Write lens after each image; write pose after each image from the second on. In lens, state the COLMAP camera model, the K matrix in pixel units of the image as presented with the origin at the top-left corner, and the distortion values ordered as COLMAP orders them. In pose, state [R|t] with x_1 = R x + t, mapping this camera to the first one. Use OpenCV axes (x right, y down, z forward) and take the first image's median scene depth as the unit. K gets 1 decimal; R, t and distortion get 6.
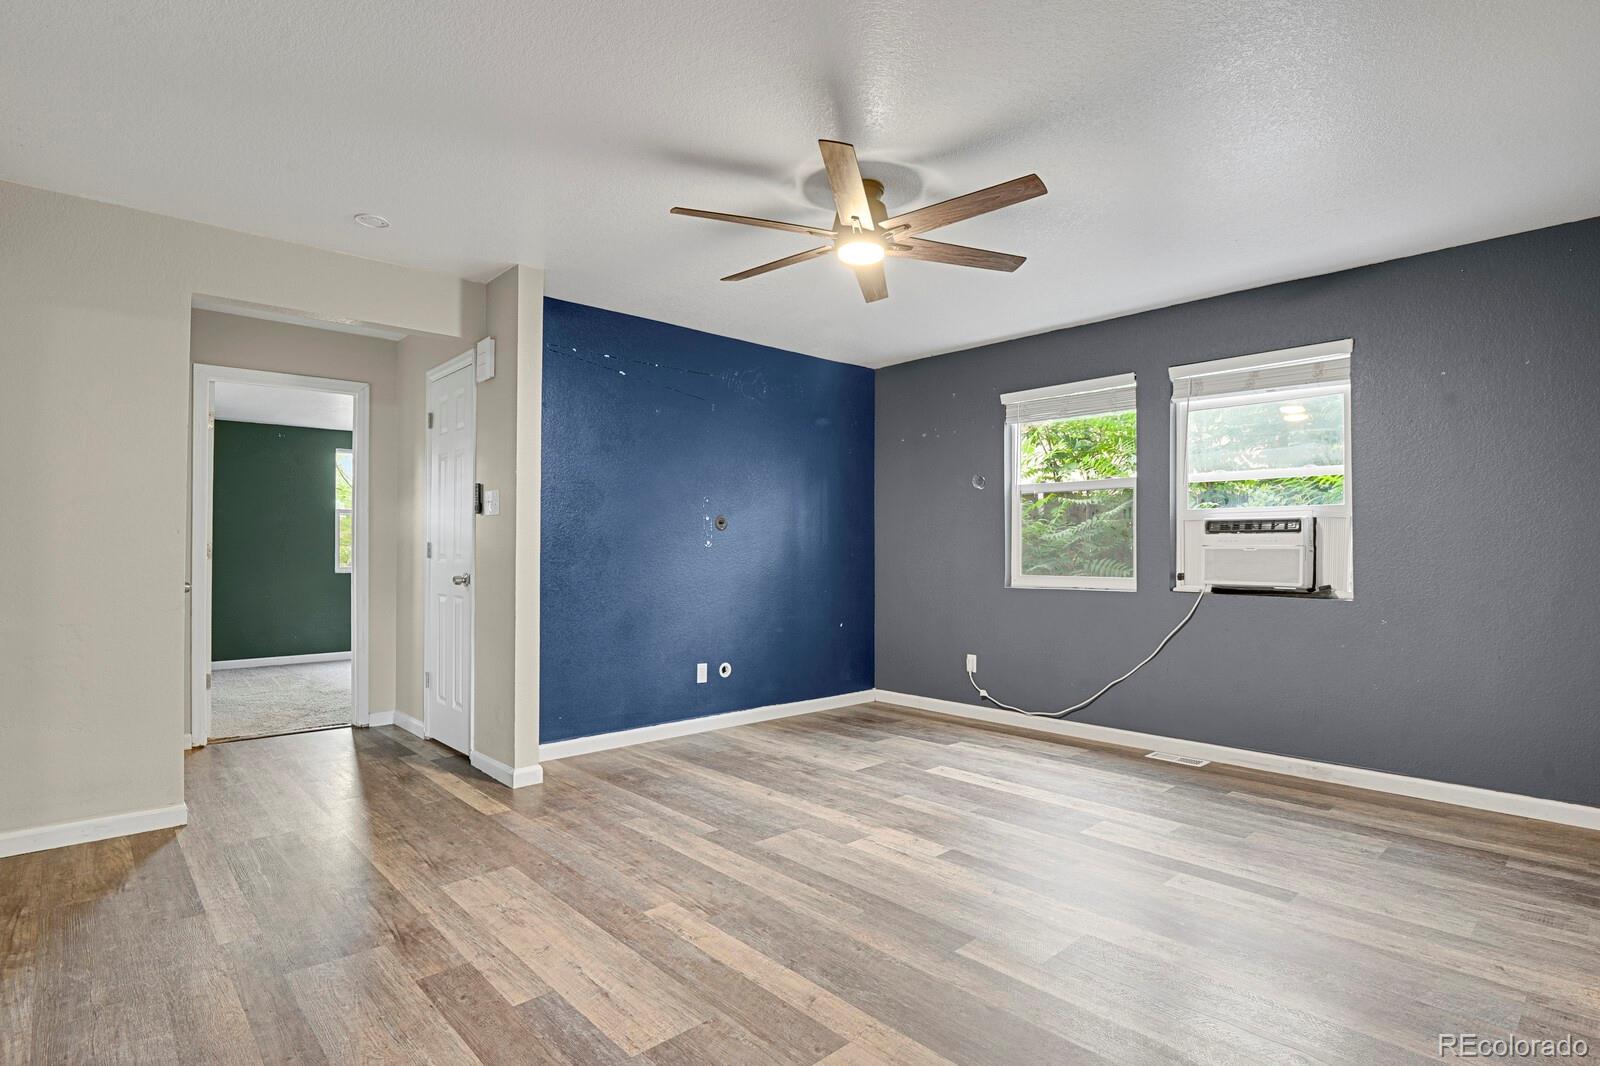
lens RADIAL K [[797.6, 0, 803.6], [0, 797.6, 543.2], [0, 0, 1]] dist [-0.025789, -0.001116]
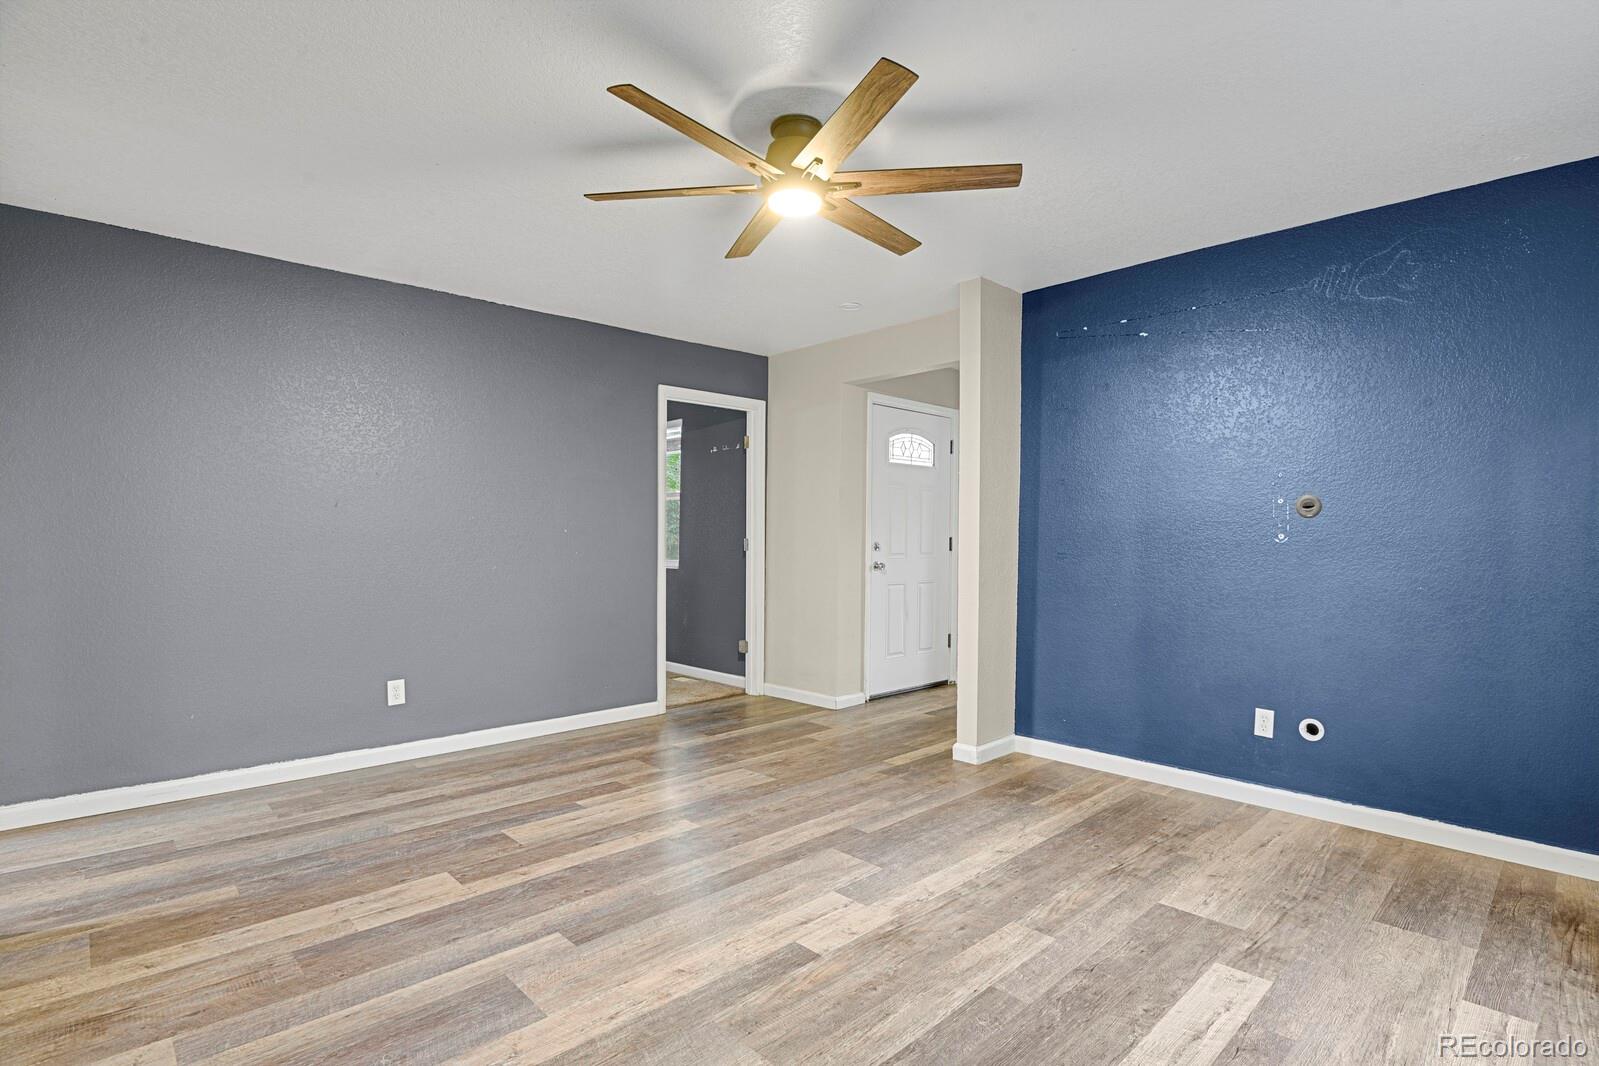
lens RADIAL K [[797.1, 0, 826.0], [0, 797.1, 543.8], [0, 0, 1]] dist [-0.025789, -0.001116]
pose [[0.027667, 0.008768, -0.999579, 0.704258], [0.000868, 0.999961, 0.008795, -0.001056], [0.999617, -0.001111, 0.027658, 0.757357]]
